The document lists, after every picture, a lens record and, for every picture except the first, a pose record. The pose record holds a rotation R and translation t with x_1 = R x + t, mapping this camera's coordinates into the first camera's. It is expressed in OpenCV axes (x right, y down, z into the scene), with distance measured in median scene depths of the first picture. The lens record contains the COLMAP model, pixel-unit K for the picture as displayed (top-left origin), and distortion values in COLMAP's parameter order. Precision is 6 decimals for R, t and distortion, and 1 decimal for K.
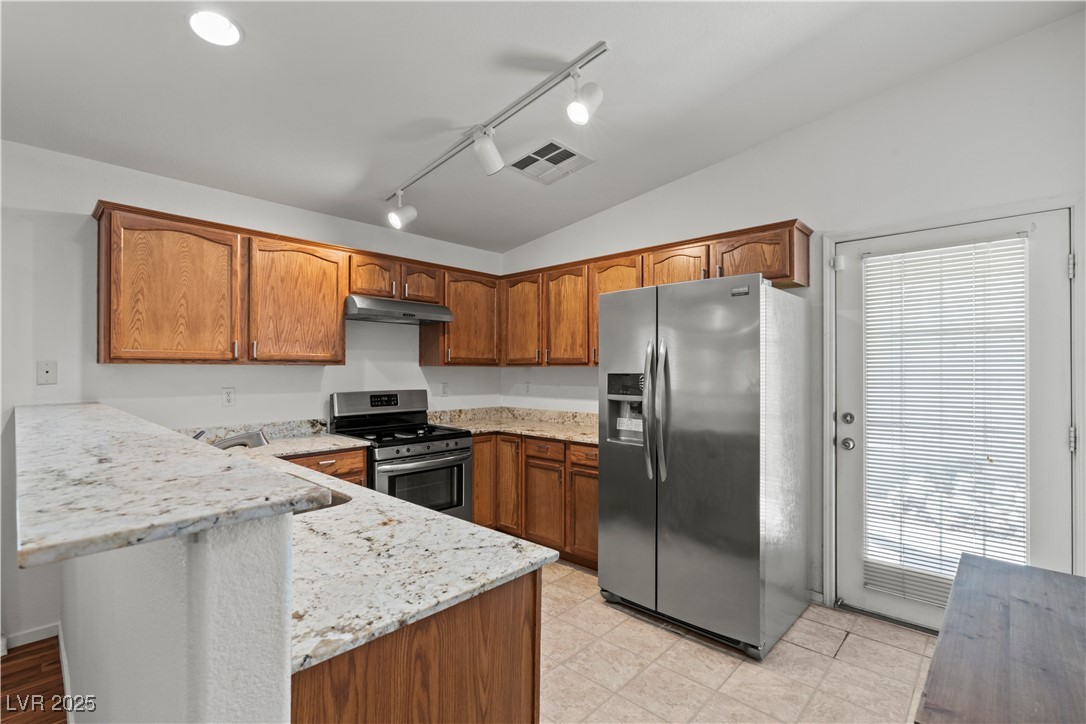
lens RADIAL K [[489.6, 0, 545.1], [0, 489.6, 366.4], [0, 0, 1]] dist [-0.009078, 0.000509]
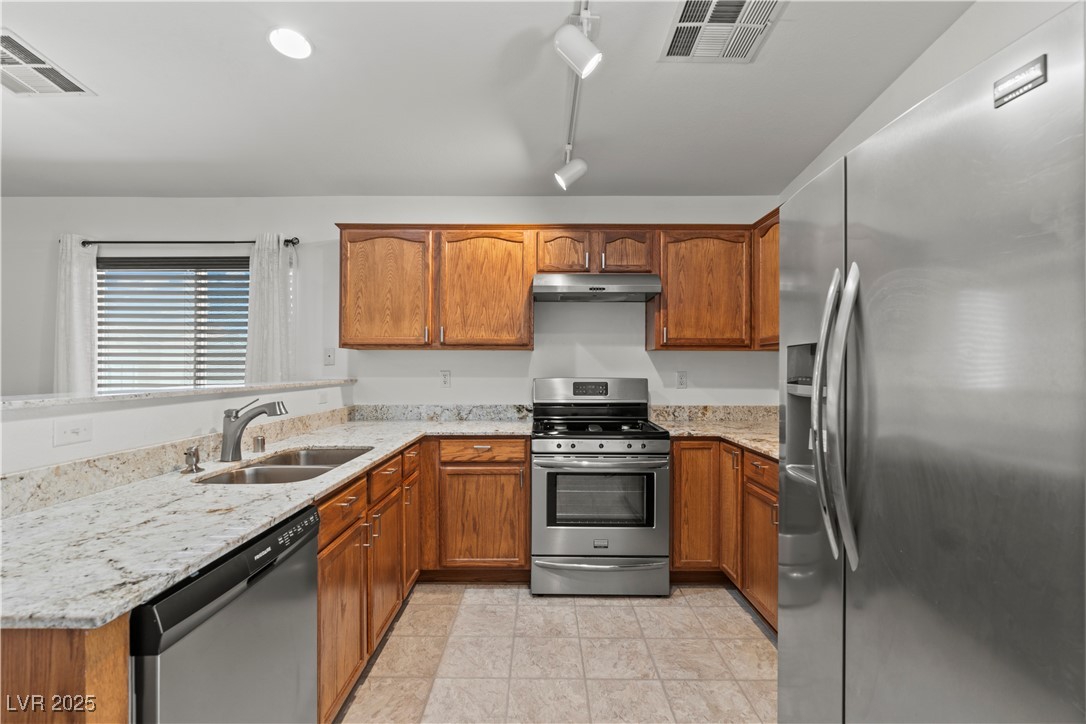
lens RADIAL K [[489.6, 0, 541.0], [0, 489.6, 364.2], [0, 0, 1]] dist [-0.009078, 0.000509]
pose [[0.676544, -0.005836, -0.736379, 0.299807], [0.004125, 0.999983, -0.004135, 0.031252], [0.736390, -0.000240, 0.676557, 0.368986]]
